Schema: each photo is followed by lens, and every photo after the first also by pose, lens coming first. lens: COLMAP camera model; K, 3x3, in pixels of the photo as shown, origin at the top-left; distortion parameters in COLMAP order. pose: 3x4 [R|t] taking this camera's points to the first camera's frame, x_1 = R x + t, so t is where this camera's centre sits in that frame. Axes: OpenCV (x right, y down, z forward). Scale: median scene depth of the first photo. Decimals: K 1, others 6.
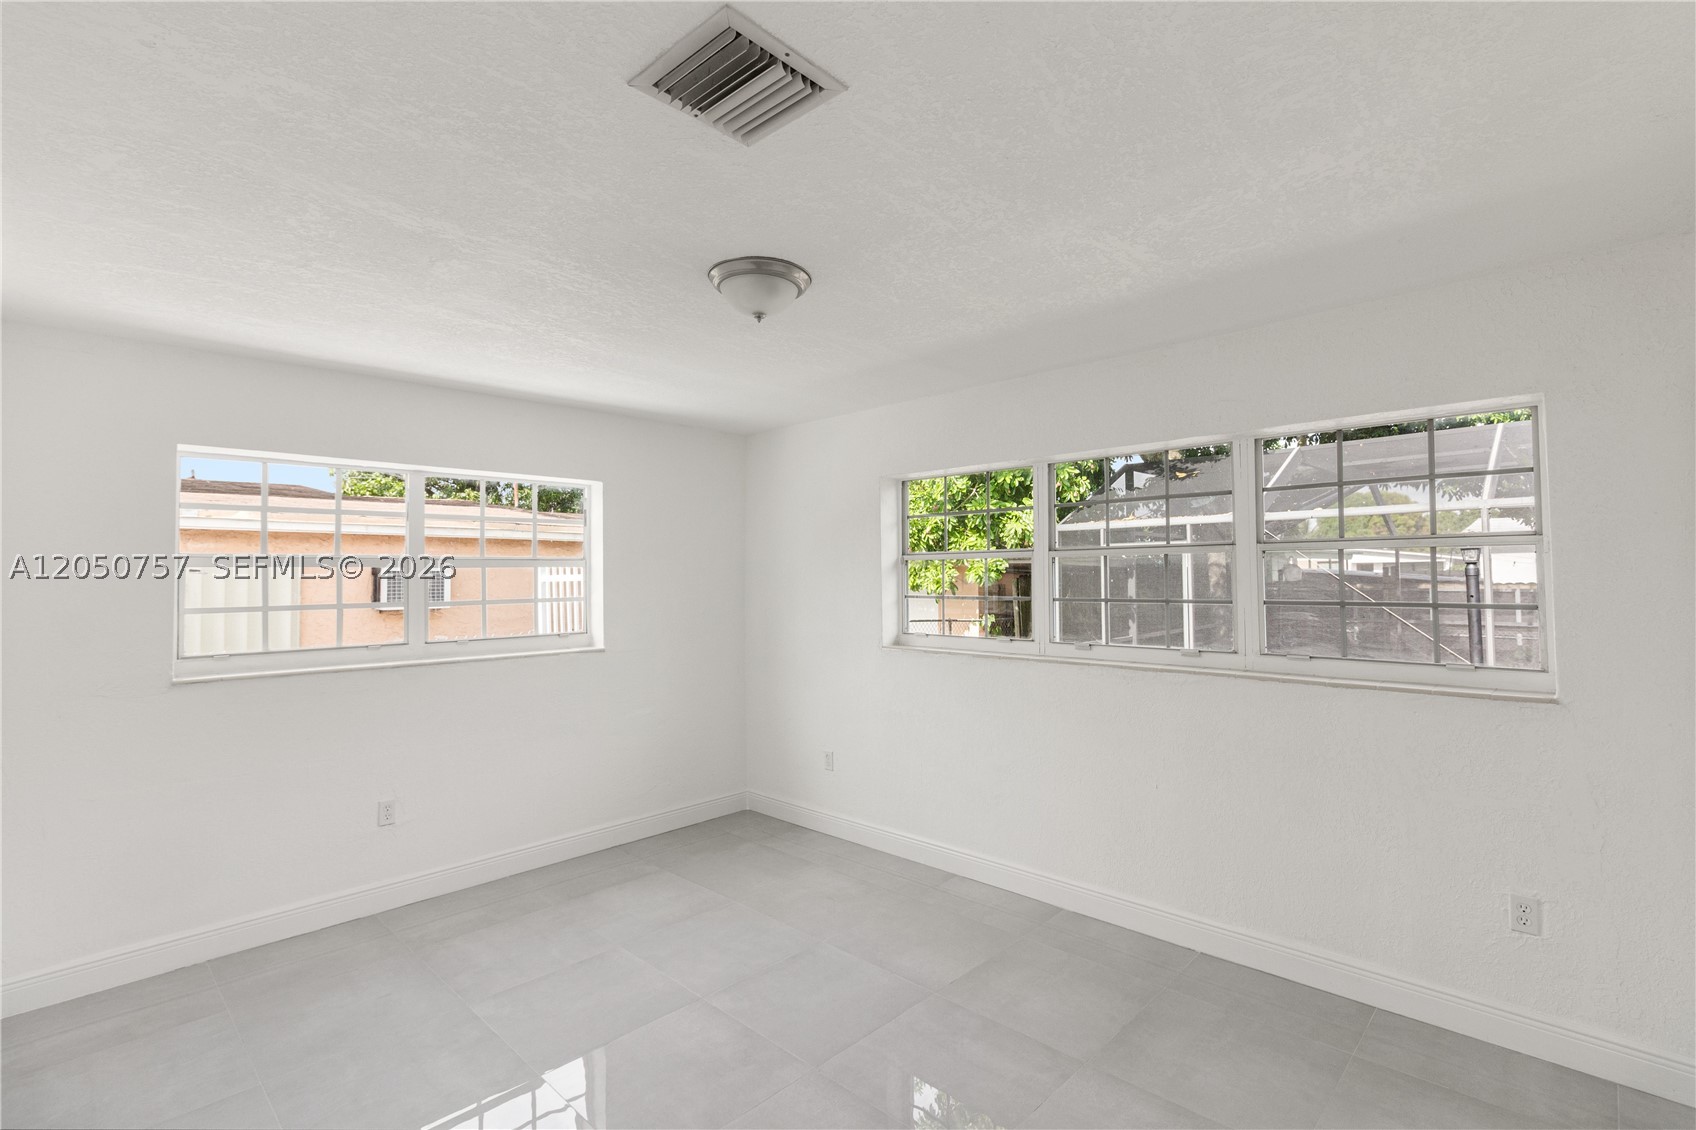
lens RADIAL K [[778.7, 0, 849.8], [0, 778.7, 556.0], [0, 0, 1]] dist [0.000209, 0.000199]
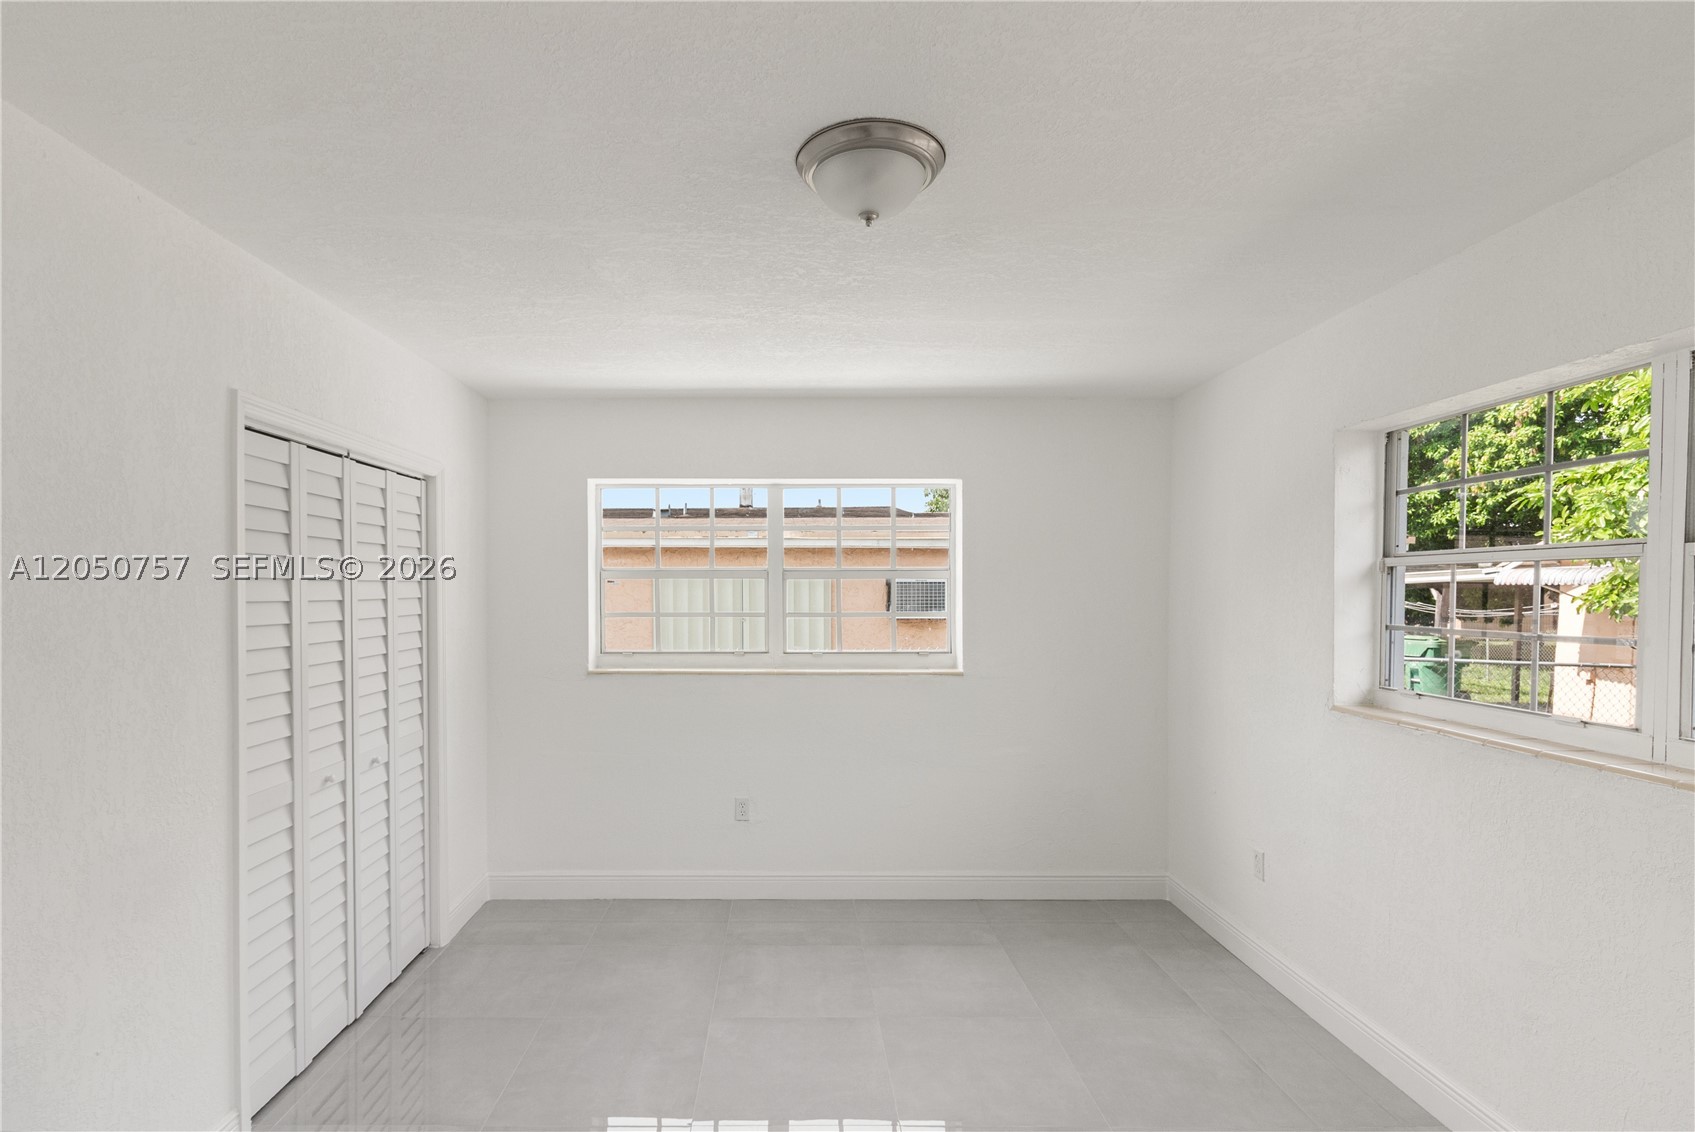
lens RADIAL K [[809.0, 0, 844.7], [0, 809.0, 609.8], [0, 0, 1]] dist [-0.001785, 0.000193]
pose [[0.690248, 0.026607, -0.723083, 0.262219], [0.011969, 0.998767, 0.048178, 0.004940], [0.723474, -0.041909, 0.689079, 0.310673]]
